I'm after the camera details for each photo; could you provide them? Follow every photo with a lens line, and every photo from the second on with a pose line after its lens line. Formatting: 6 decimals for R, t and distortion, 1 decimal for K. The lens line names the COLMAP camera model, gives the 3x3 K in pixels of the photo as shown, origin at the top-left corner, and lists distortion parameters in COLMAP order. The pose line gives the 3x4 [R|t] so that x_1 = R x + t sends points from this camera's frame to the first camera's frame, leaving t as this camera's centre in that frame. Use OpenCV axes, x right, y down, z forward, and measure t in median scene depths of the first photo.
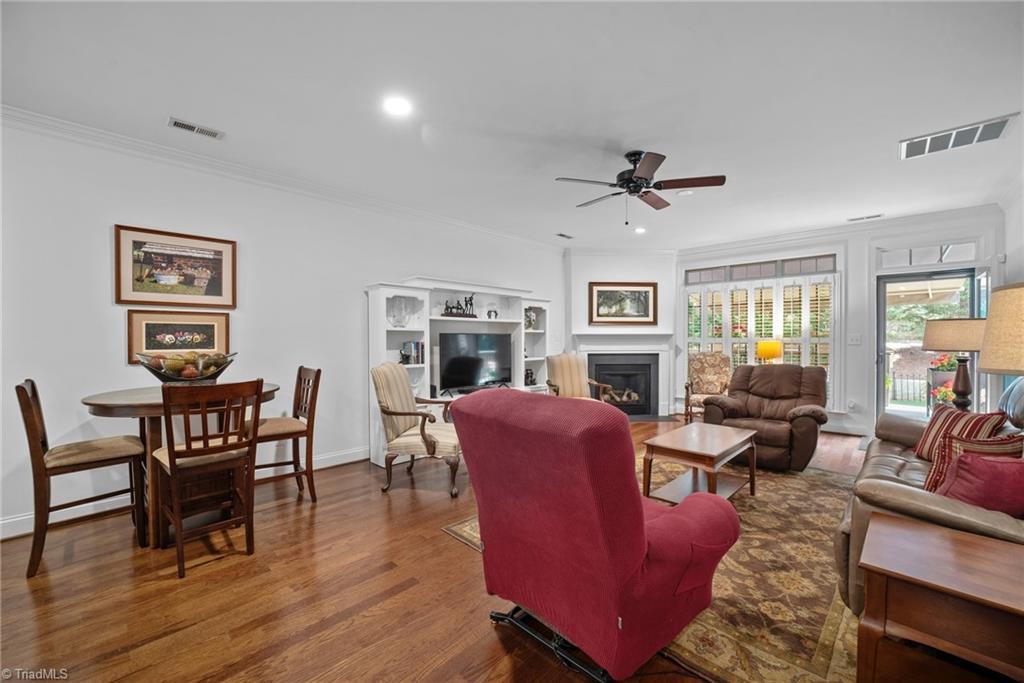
lens RADIAL K [[401.9, 0, 517.2], [0, 401.9, 346.8], [0, 0, 1]] dist [-0.021452, 0.000042]
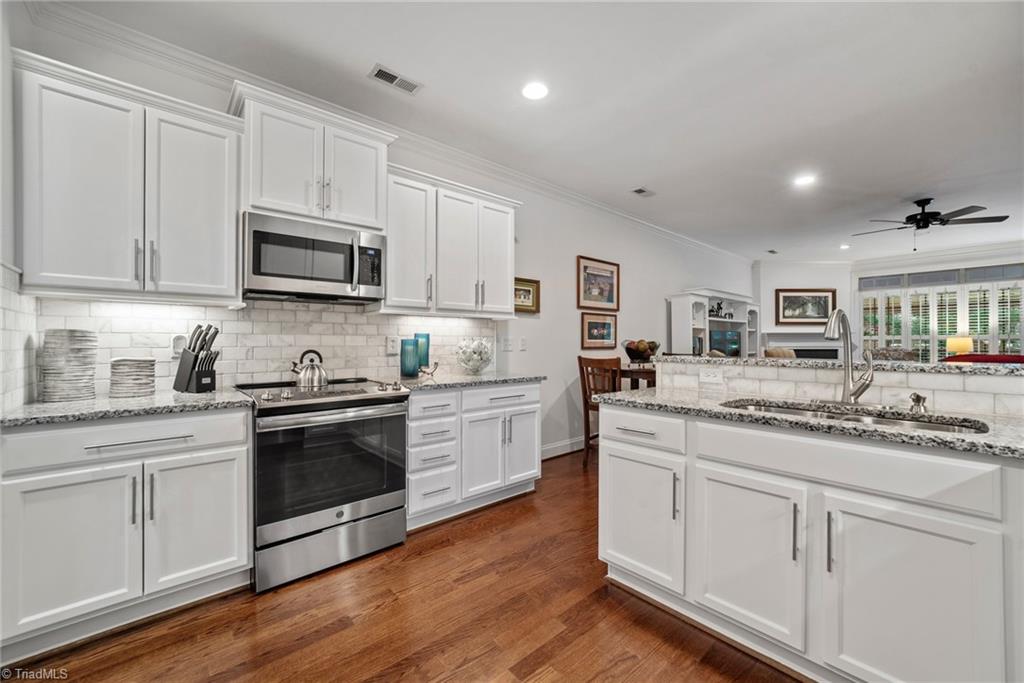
lens RADIAL K [[404.0, 0, 517.5], [0, 404.0, 342.2], [0, 0, 1]] dist [-0.018091, 0.006351]
pose [[0.997253, -0.000294, -0.074074, -0.542985], [-0.001364, 0.999750, -0.022327, 0.025646], [0.074062, 0.022366, 0.997003, -0.258137]]
